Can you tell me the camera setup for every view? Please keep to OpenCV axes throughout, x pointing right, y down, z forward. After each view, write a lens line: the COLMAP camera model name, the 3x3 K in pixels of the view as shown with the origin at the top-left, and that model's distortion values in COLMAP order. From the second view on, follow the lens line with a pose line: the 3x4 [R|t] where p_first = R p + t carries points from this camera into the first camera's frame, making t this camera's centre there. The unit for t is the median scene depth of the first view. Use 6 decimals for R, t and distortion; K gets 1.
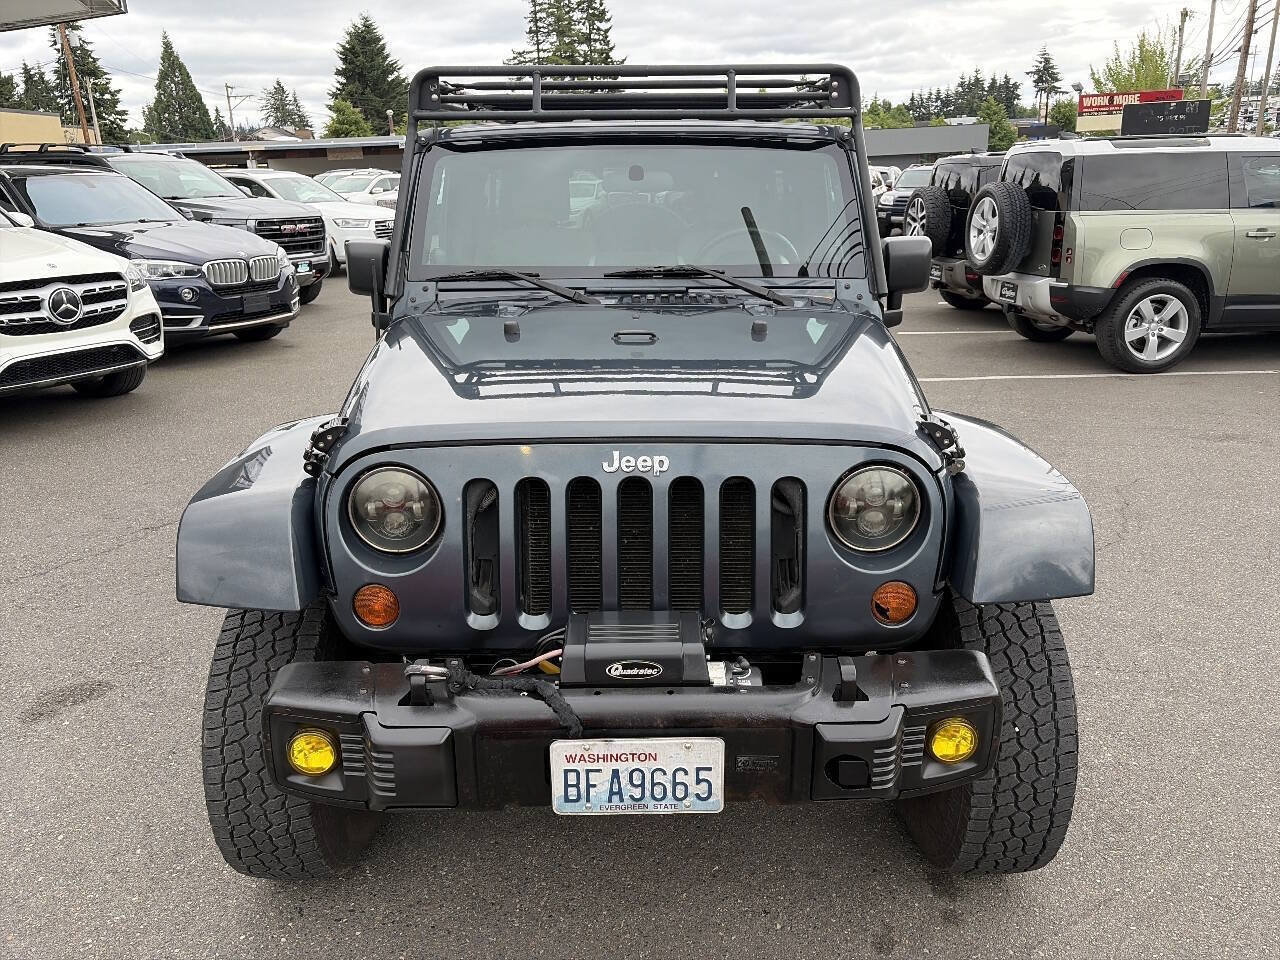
lens RADIAL K [[972.2, 0, 640.0], [0, 972.2, 480.0], [0, 0, 1]] dist [0.063092, -0.072962]
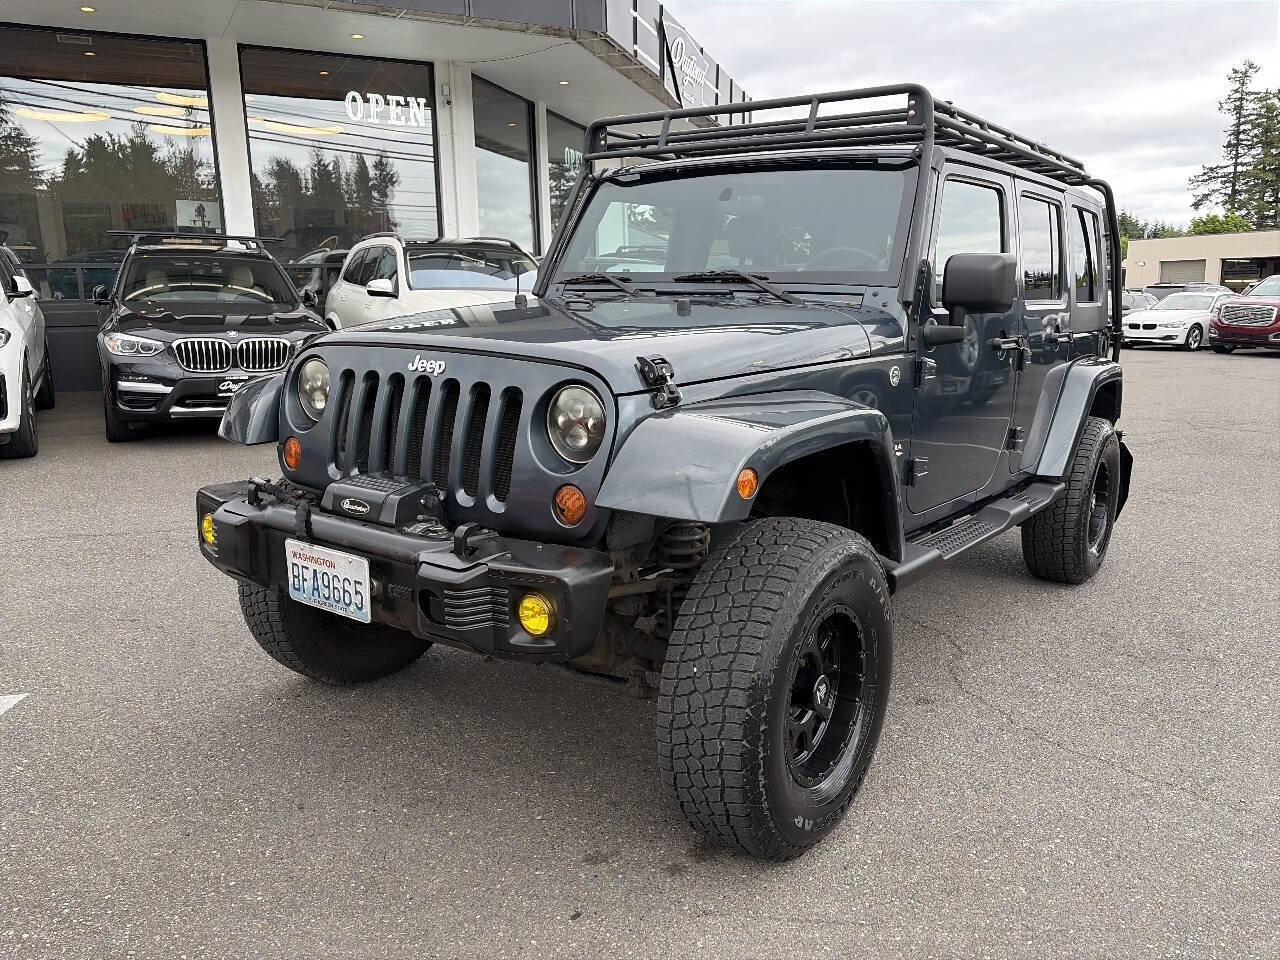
lens RADIAL K [[972.2, 0, 640.0], [0, 972.2, 480.0], [0, 0, 1]] dist [0.063092, -0.072962]
pose [[0.800932, 0.135278, -0.583274, 0.951878], [-0.202576, 0.977919, -0.051364, 0.134026], [0.563446, 0.159296, 0.810650, 0.124253]]
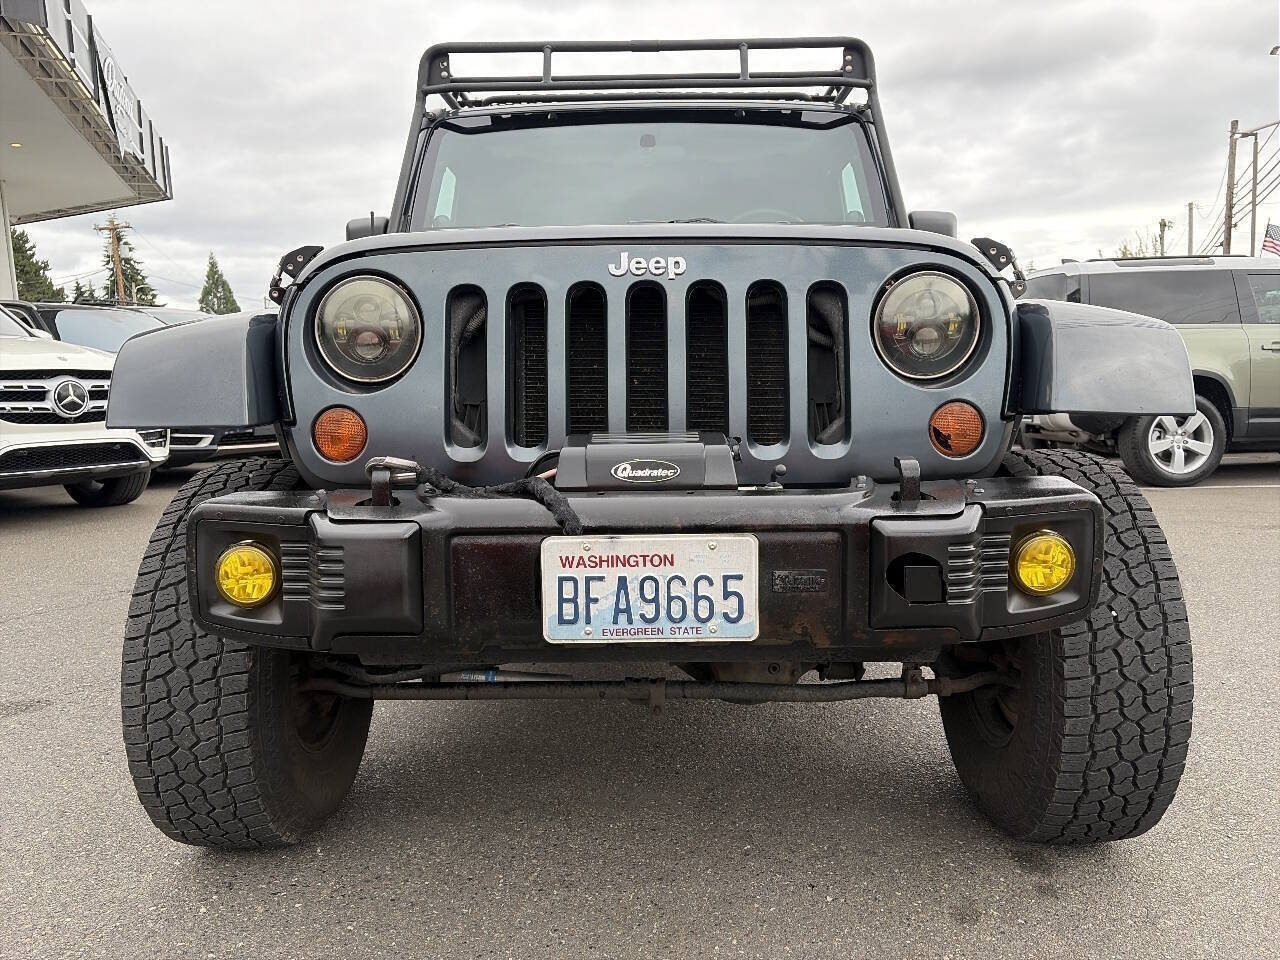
lens RADIAL K [[967.2, 0, 640.8], [0, 967.2, 474.5], [0, 0, 1]] dist [0.097442, -0.127494]
pose [[0.999925, -0.002726, -0.011976, -0.000293], [0.000196, 0.978466, -0.206408, 0.327310], [0.012281, 0.206390, 0.978393, 0.179291]]
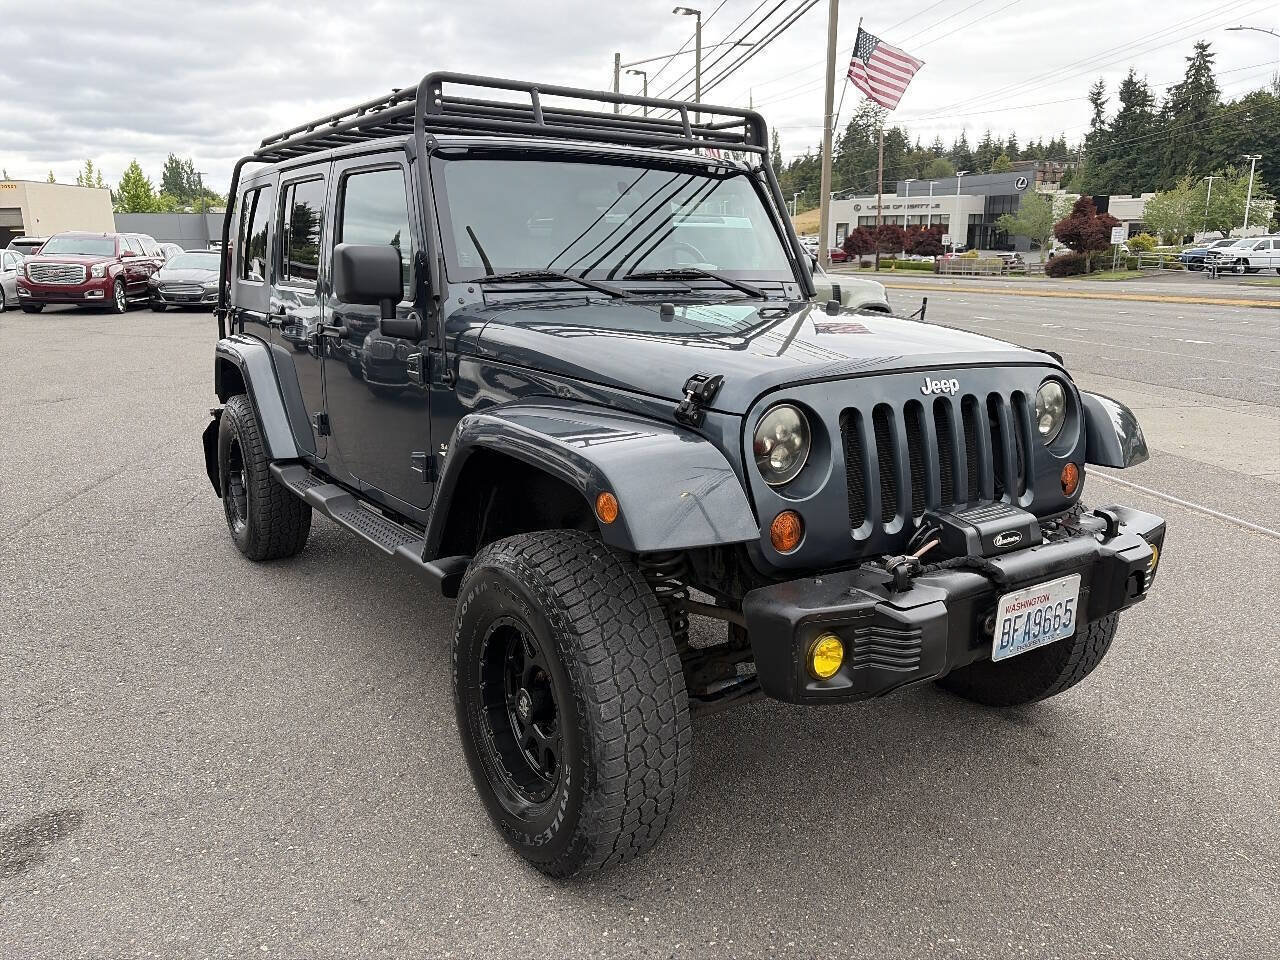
lens RADIAL K [[972.2, 0, 640.0], [0, 972.2, 480.0], [0, 0, 1]] dist [0.063092, -0.072962]
pose [[0.827164, -0.106654, 0.551747, -0.970292], [0.152816, 0.987516, -0.038208, 0.085598], [-0.540783, 0.115920, 0.833136, 0.171688]]
